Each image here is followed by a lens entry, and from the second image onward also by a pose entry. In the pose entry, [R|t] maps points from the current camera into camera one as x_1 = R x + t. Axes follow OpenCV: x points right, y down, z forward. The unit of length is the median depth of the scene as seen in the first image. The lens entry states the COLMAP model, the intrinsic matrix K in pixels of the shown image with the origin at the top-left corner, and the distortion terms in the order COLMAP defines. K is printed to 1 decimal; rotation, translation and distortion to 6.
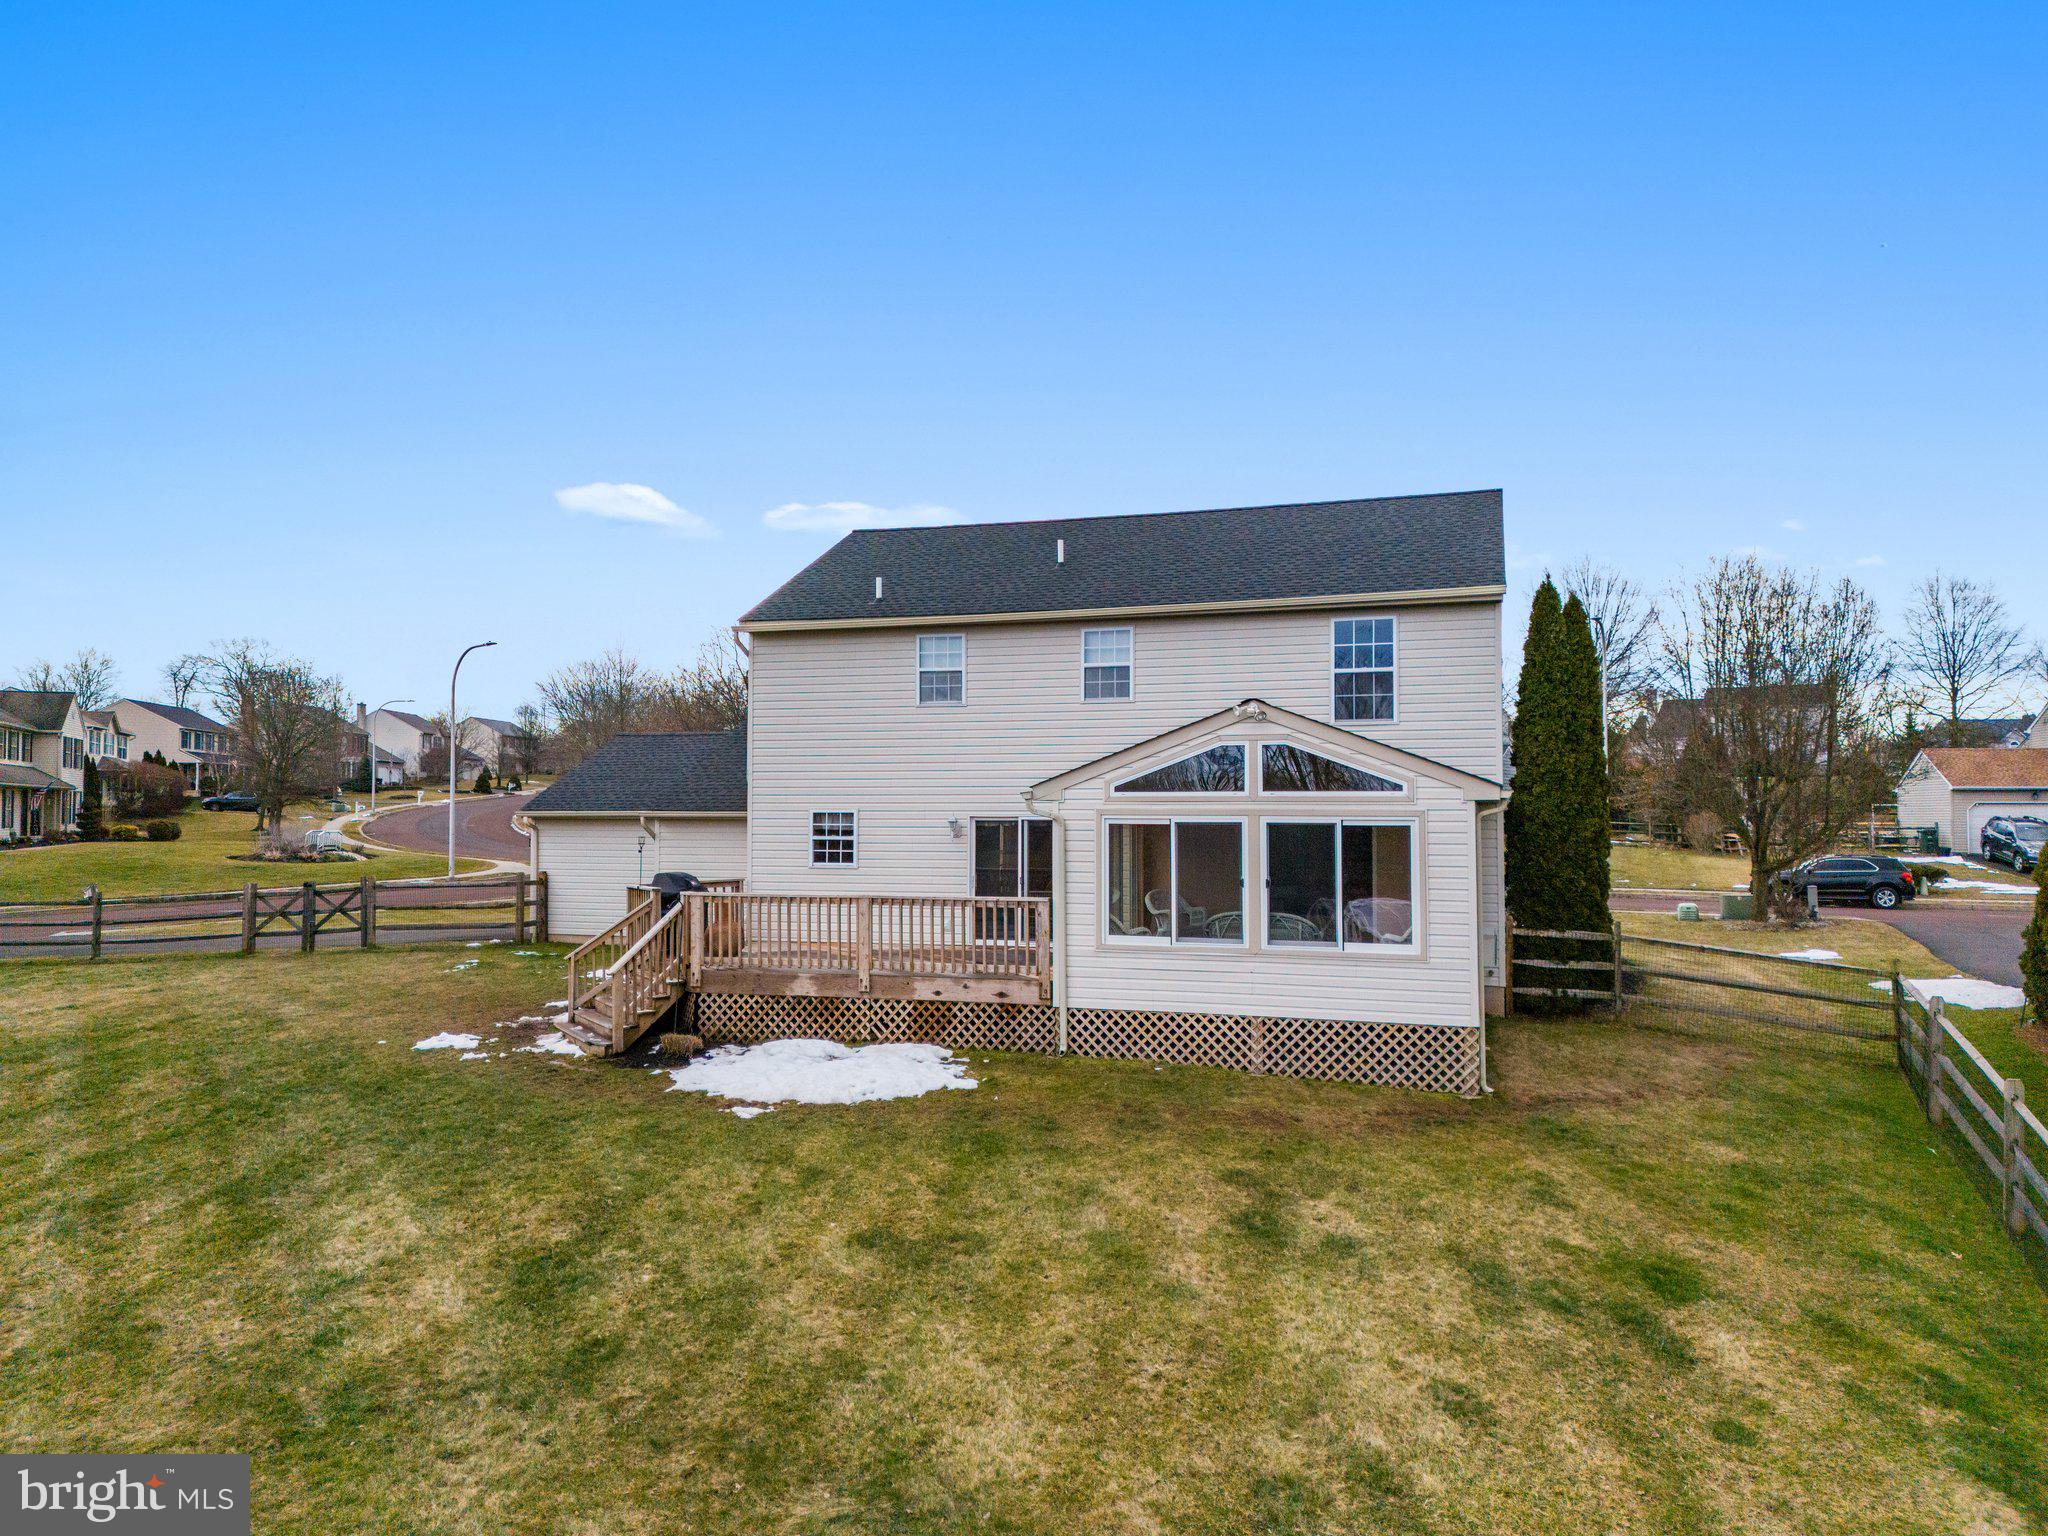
lens RADIAL K [[1491.6, 0, 1024.0], [0, 1491.6, 768.0], [0, 0, 1]] dist [0.059179, -0.054247]
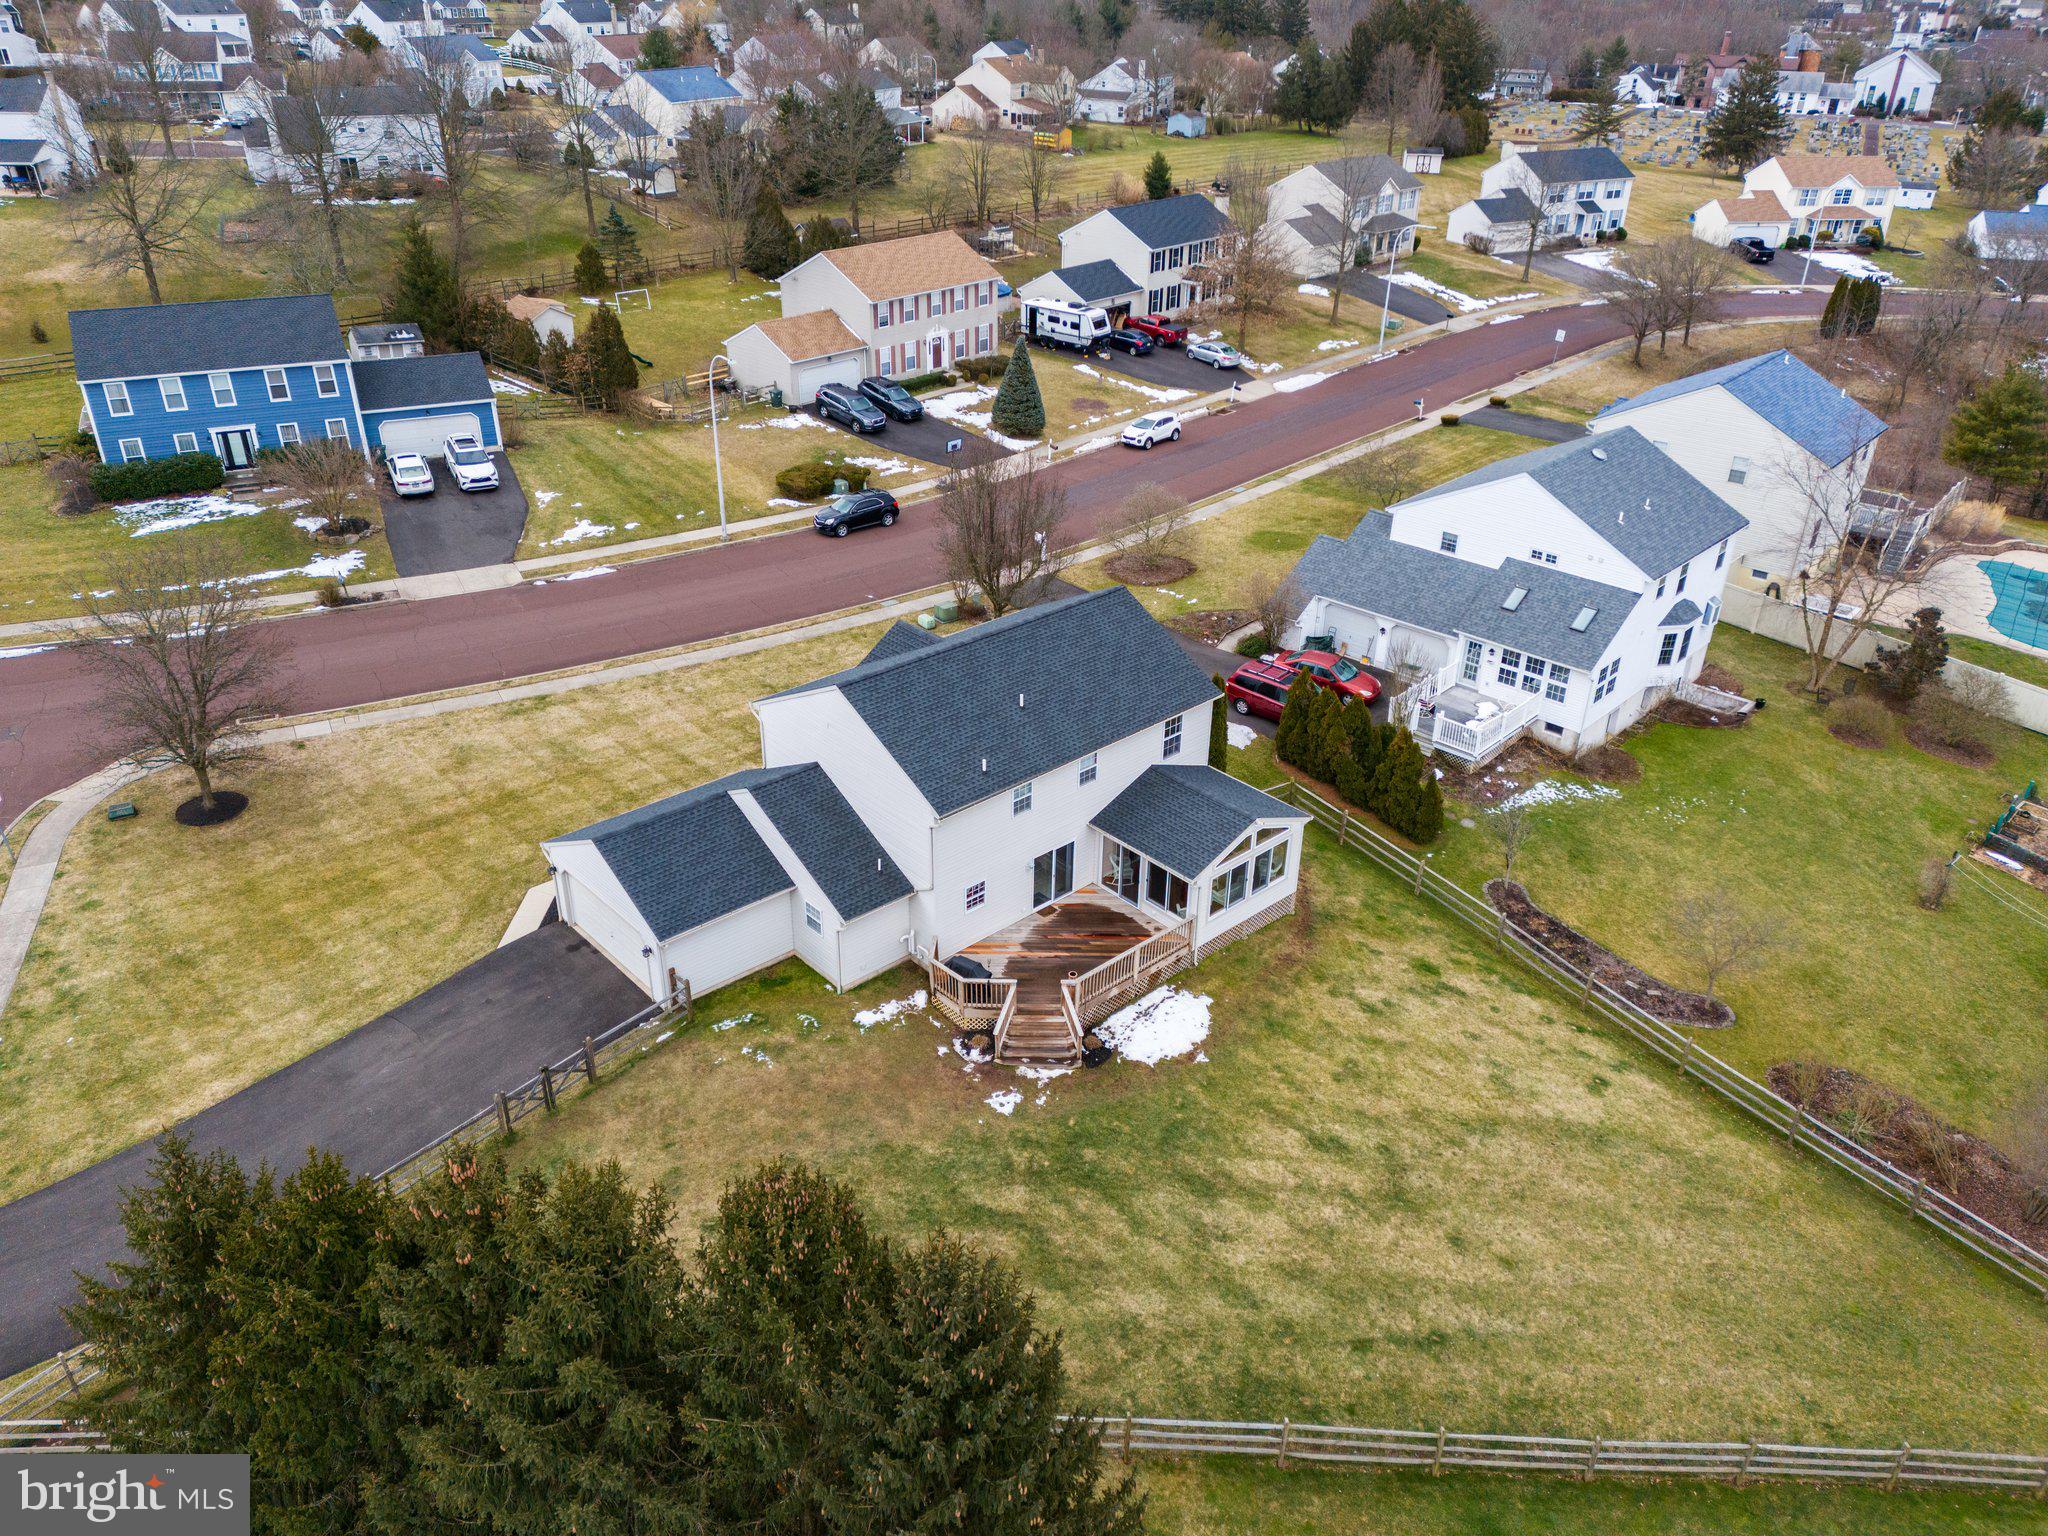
lens RADIAL K [[1479.9, 0, 1025.7], [0, 1479.9, 776.6], [0, 0, 1]] dist [0.104383, -0.125409]
pose [[0.504067, -0.416257, 0.756734, -2.041348], [-0.041128, 0.863627, 0.502451, -1.439598], [-0.862684, -0.284392, 0.418206, 0.325039]]
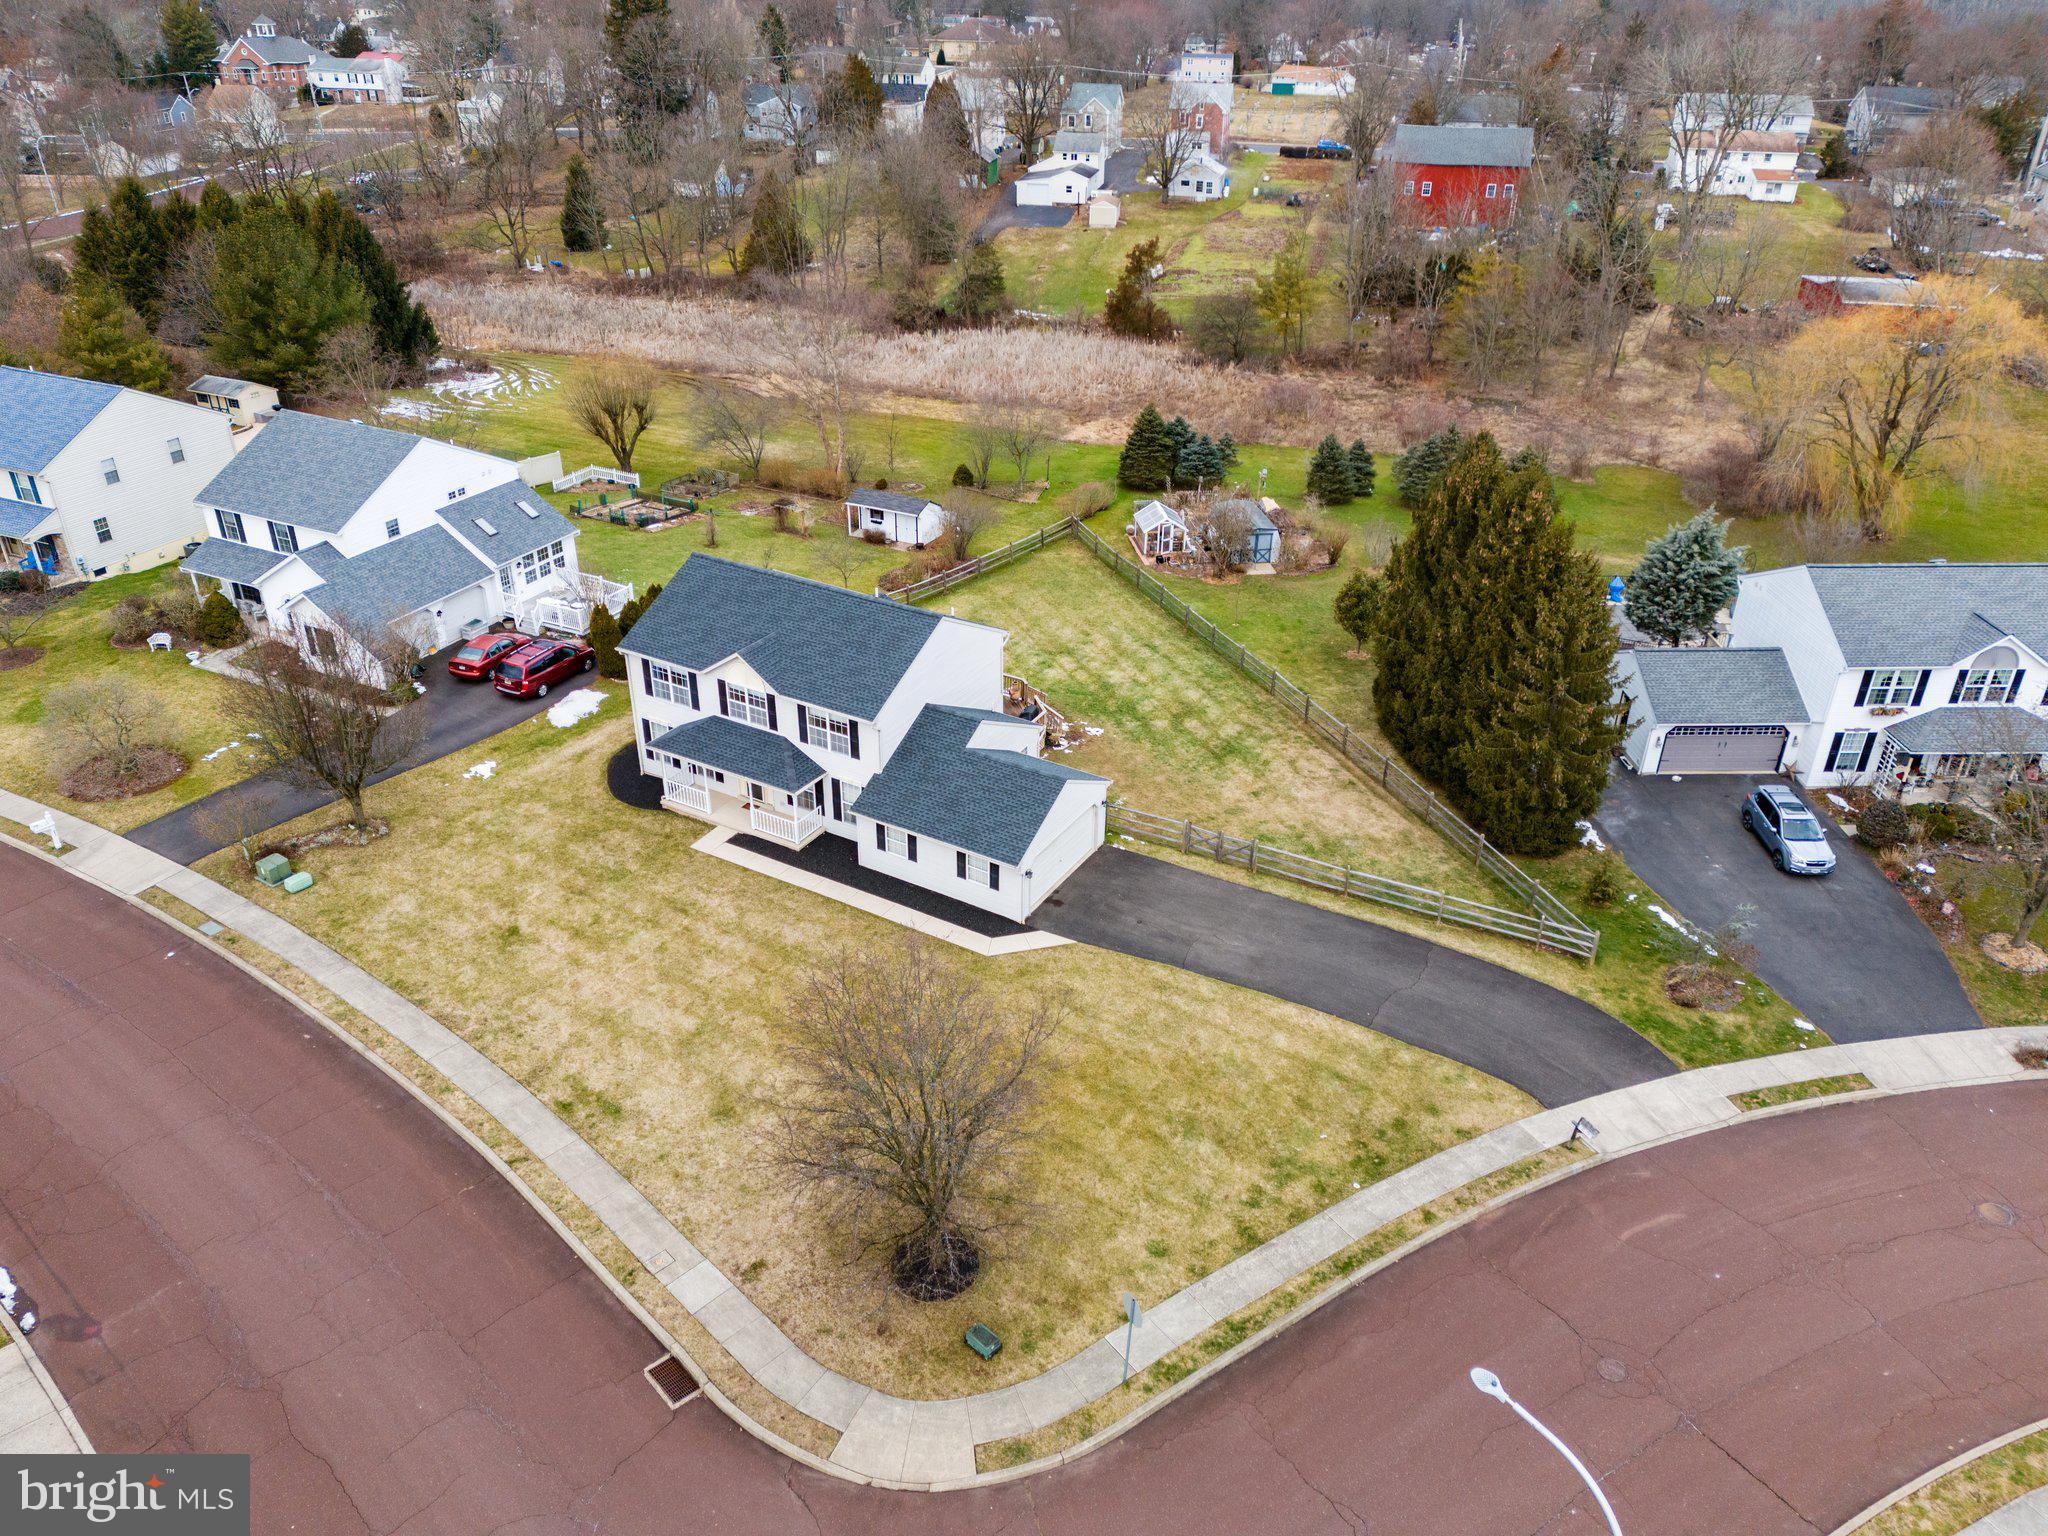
lens RADIAL K [[1489.3, 0, 1025.3], [0, 1489.3, 738.3], [0, 0, 1]] dist [0.113895, -0.131738]
pose [[-0.971891, -0.118429, 0.203477, -1.081381], [-0.013736, 0.891322, 0.453162, -1.529298], [-0.235031, 0.437629, -0.867895, 4.645707]]
